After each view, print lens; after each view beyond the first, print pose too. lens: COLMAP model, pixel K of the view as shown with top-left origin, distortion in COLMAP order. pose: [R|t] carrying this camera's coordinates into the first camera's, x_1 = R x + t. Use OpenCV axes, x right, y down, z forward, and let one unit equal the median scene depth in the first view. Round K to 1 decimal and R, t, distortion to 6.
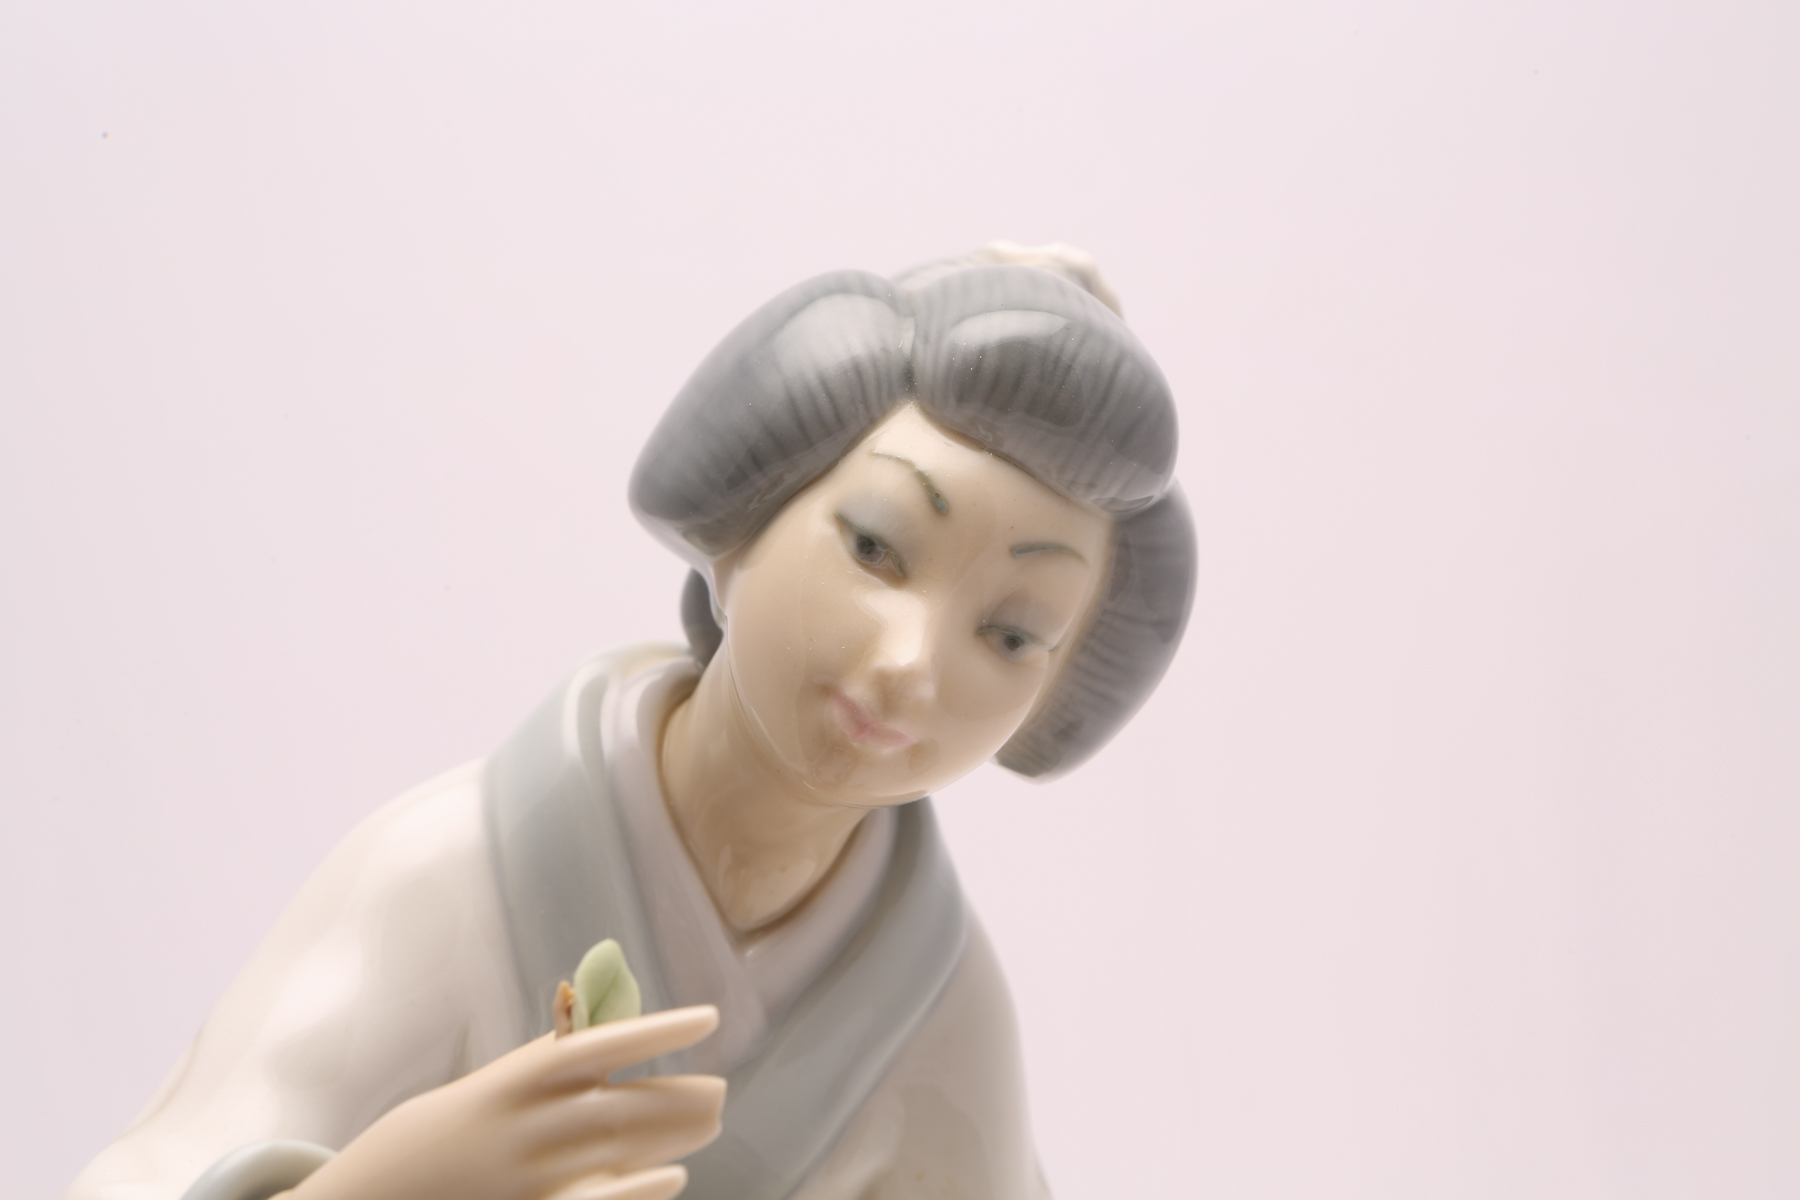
lens RADIAL K [[3624.1, 0, 902.8], [0, 3624.1, 651.1], [0, 0, 1]] dist [0.500747, 0.025685]
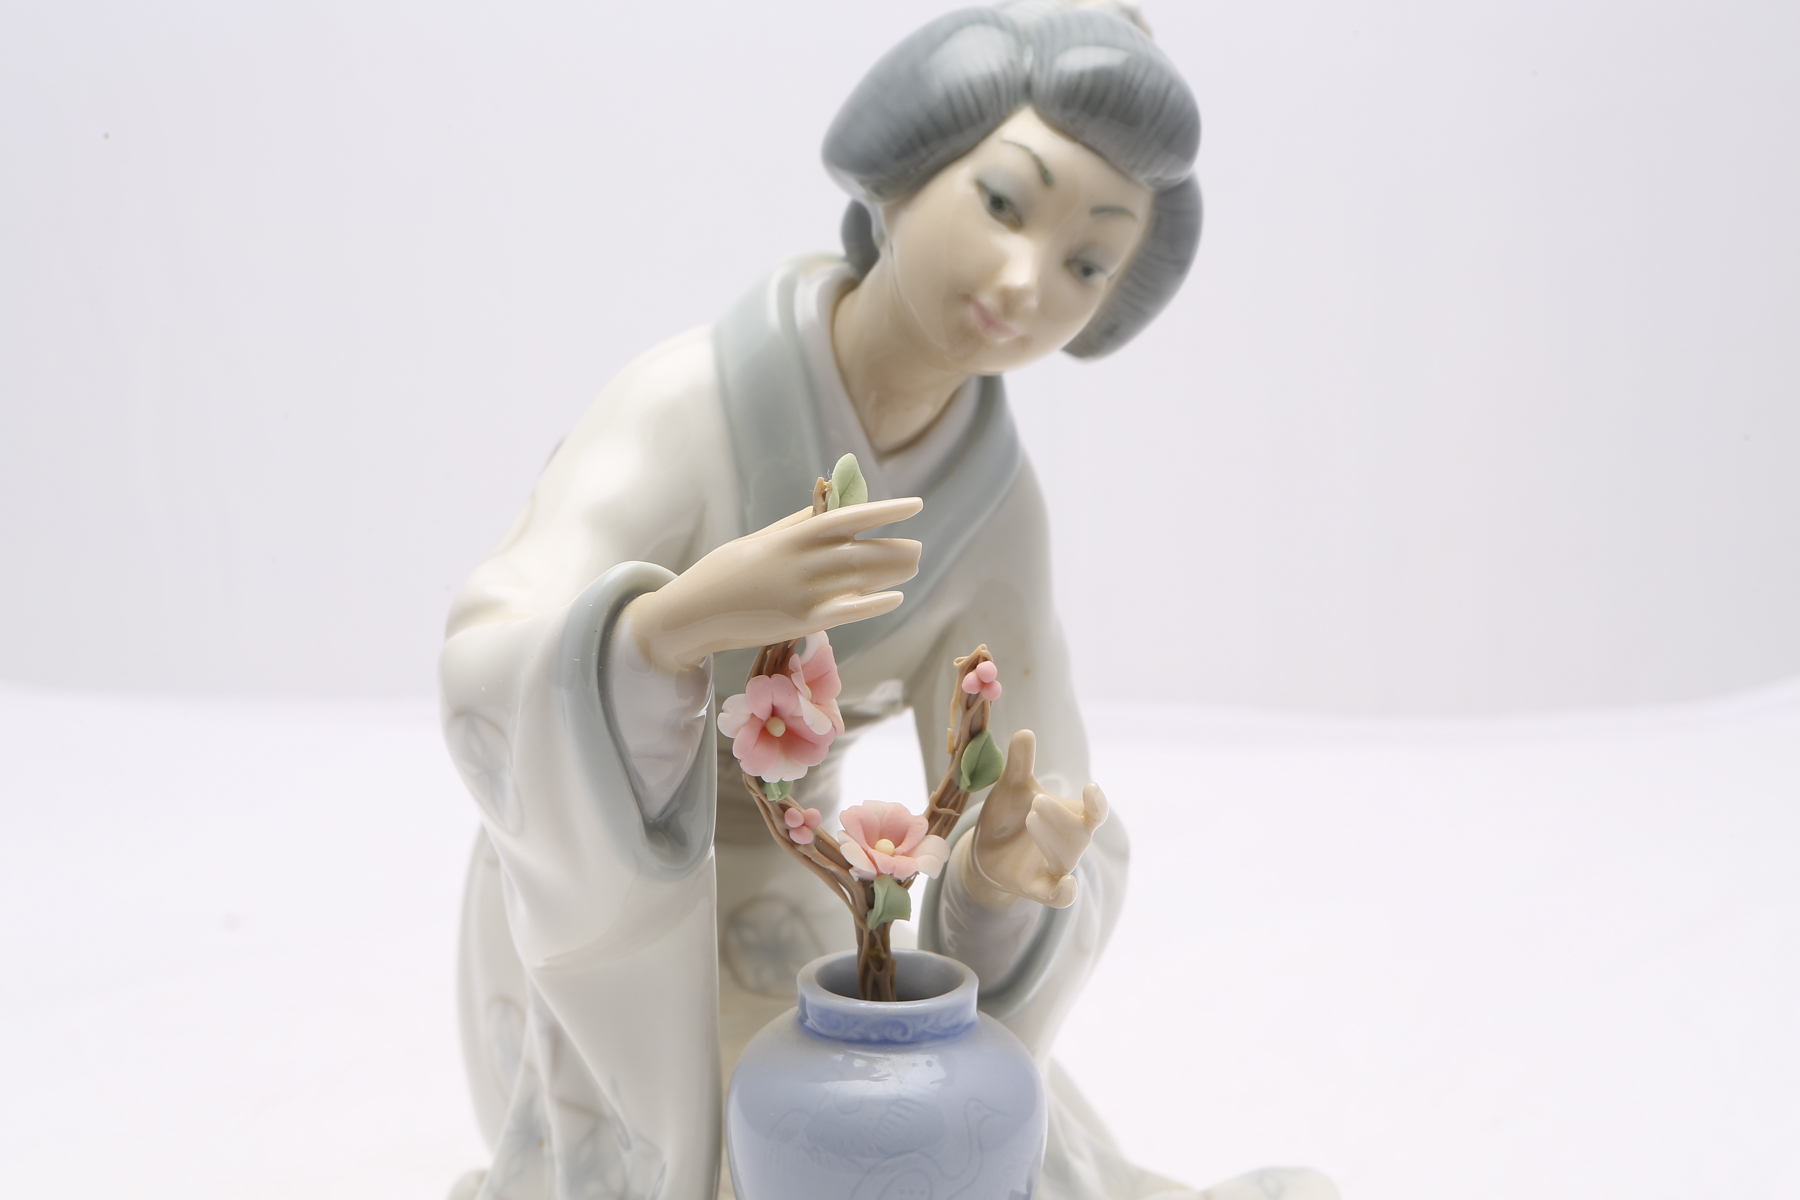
lens RADIAL K [[3624.1, 0, 902.8], [0, 3624.1, 651.1], [0, 0, 1]] dist [0.500747, 0.025685]
pose [[0.996185, 0.045780, 0.074300, -0.152508], [-0.055048, 0.990256, 0.127915, -0.036115], [-0.067720, -0.131517, 0.988998, -0.532018]]
